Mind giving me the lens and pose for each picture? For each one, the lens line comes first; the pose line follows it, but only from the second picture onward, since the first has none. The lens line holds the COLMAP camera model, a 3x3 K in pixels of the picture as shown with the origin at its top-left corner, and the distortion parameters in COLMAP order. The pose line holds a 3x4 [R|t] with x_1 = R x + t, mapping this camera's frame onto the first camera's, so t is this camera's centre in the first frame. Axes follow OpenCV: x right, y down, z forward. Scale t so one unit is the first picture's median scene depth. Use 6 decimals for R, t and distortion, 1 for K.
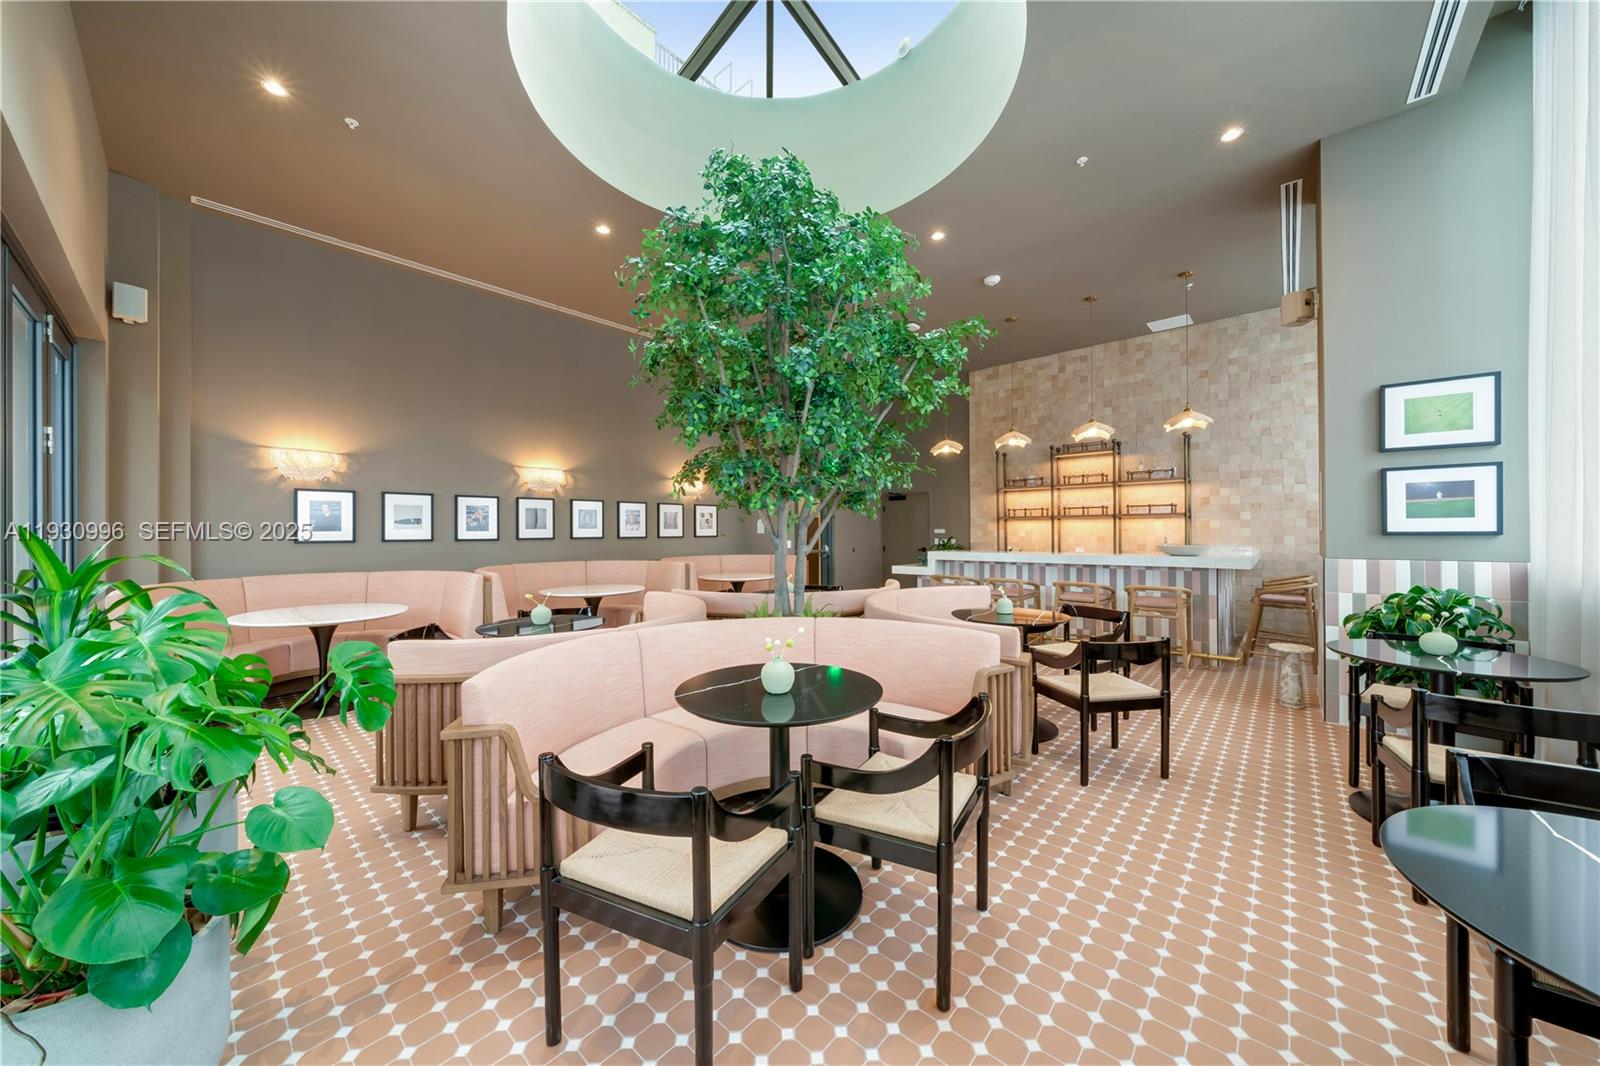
lens RADIAL K [[559.8, 0, 795.8], [0, 559.8, 530.8], [0, 0, 1]] dist [-0.005633, 0.000355]
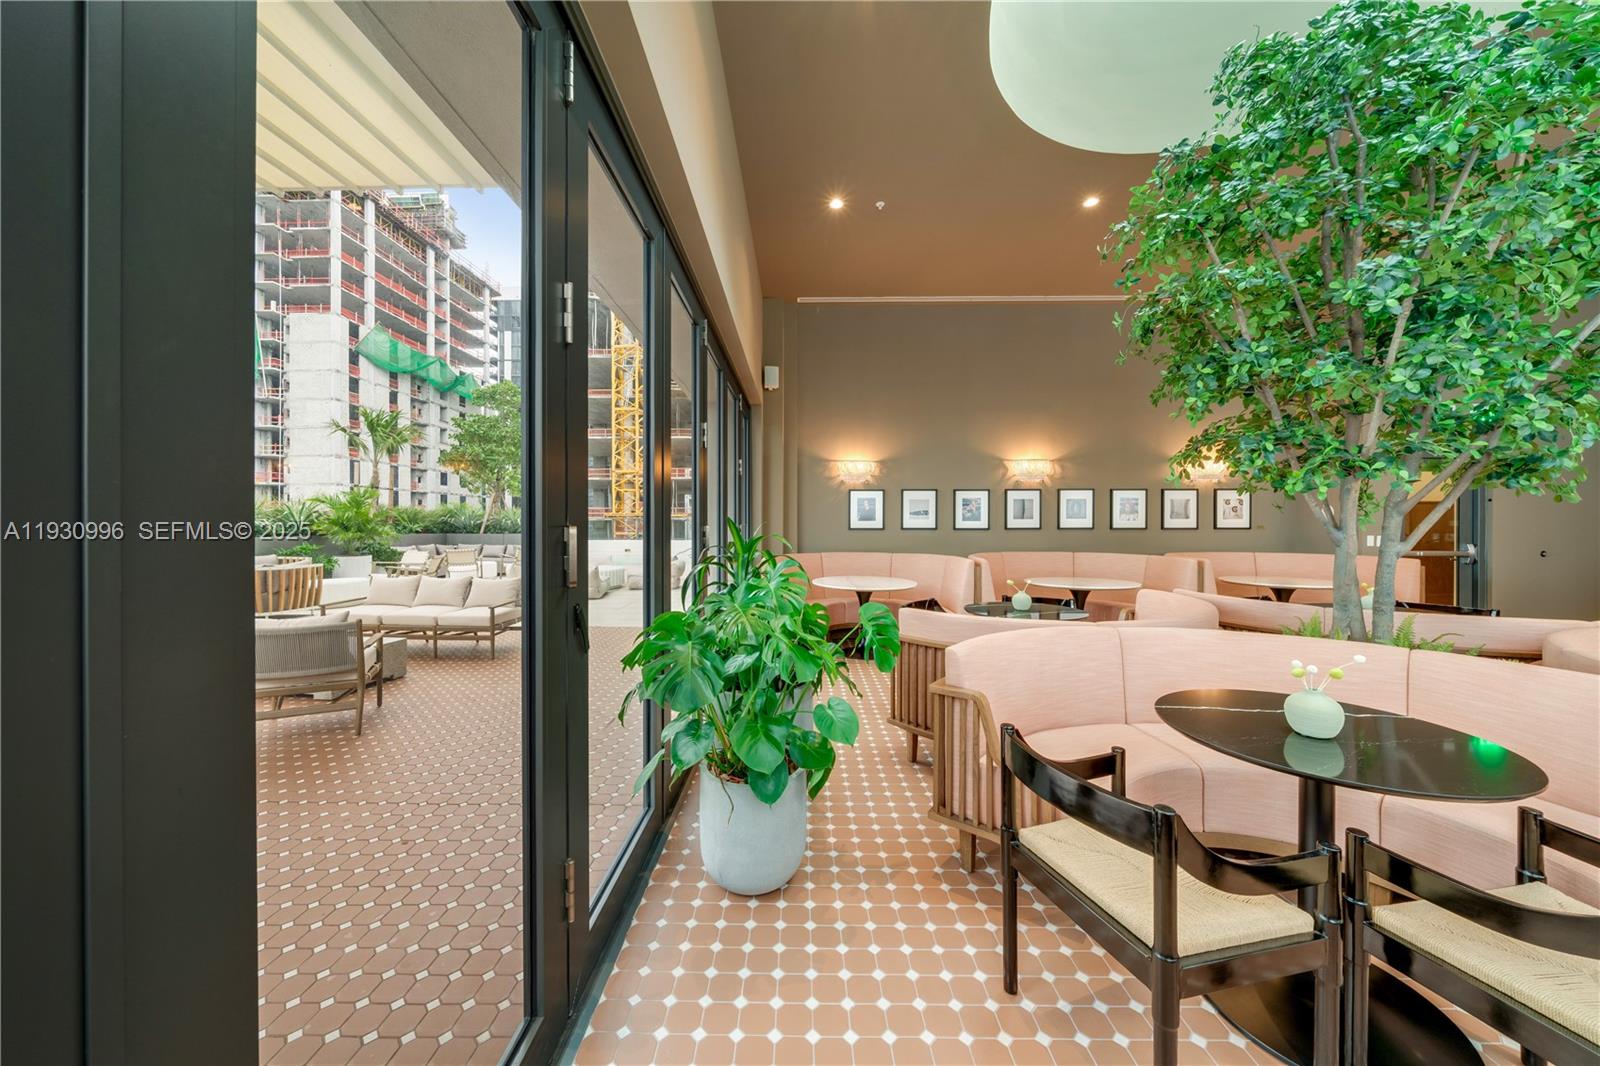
lens RADIAL K [[732.4, 0, 800.0], [0, 732.4, 533.0], [0, 0, 1]] dist [-0.000531, -0.000164]
pose [[0.624075, 0.010168, -0.781298, 0.318104], [-0.003187, 0.999940, 0.010468, 0.009134], [0.781358, -0.004043, 0.624070, -0.159185]]
